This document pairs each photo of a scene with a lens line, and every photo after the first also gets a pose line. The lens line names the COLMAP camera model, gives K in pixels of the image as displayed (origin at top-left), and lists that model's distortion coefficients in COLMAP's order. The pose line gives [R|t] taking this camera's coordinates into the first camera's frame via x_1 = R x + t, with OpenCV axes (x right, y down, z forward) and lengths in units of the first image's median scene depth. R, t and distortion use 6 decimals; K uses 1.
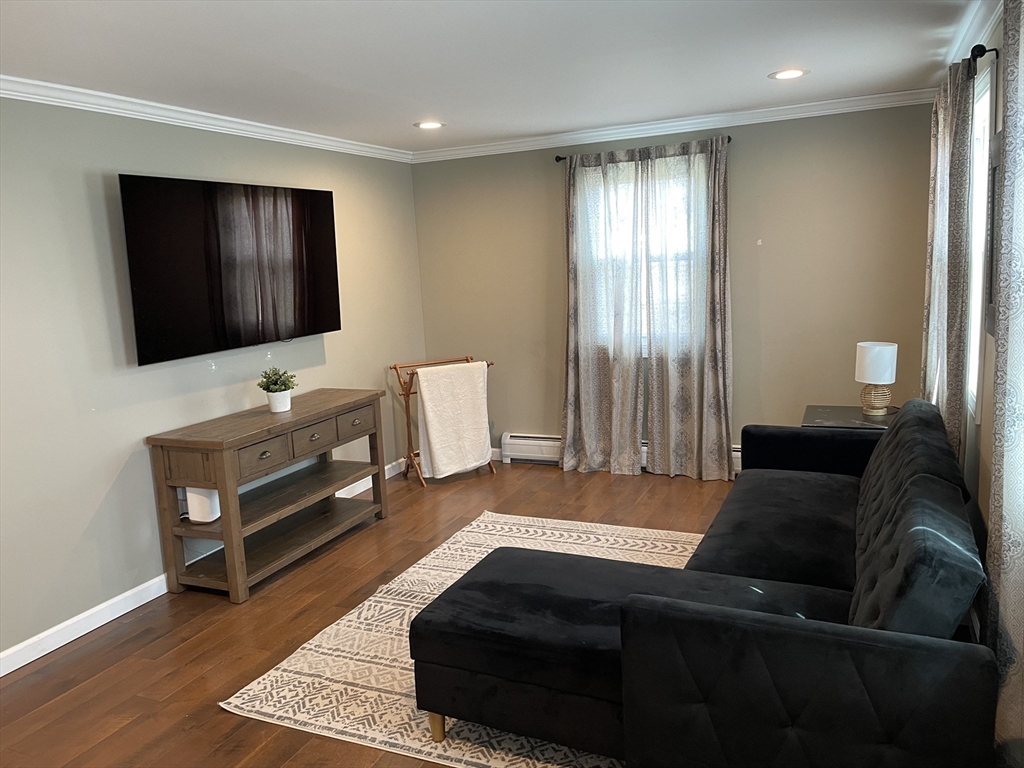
lens RADIAL K [[780.3, 0, 518.3], [0, 780.3, 379.2], [0, 0, 1]] dist [0.082365, -0.108490]
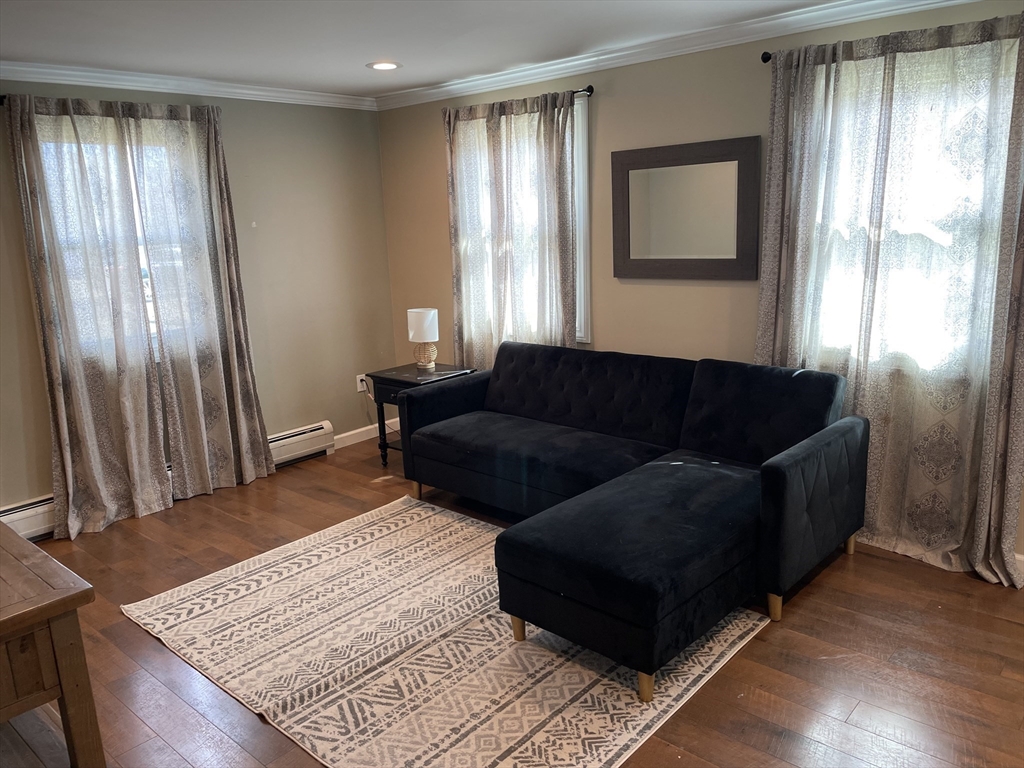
lens RADIAL K [[780.3, 0, 517.4], [0, 780.3, 385.0], [0, 0, 1]] dist [0.082365, -0.108490]
pose [[0.298175, -0.173210, 0.938664, -0.597280], [0.173373, 0.976867, 0.125186, -0.051343], [-0.938634, 0.125412, 0.321307, 0.457228]]
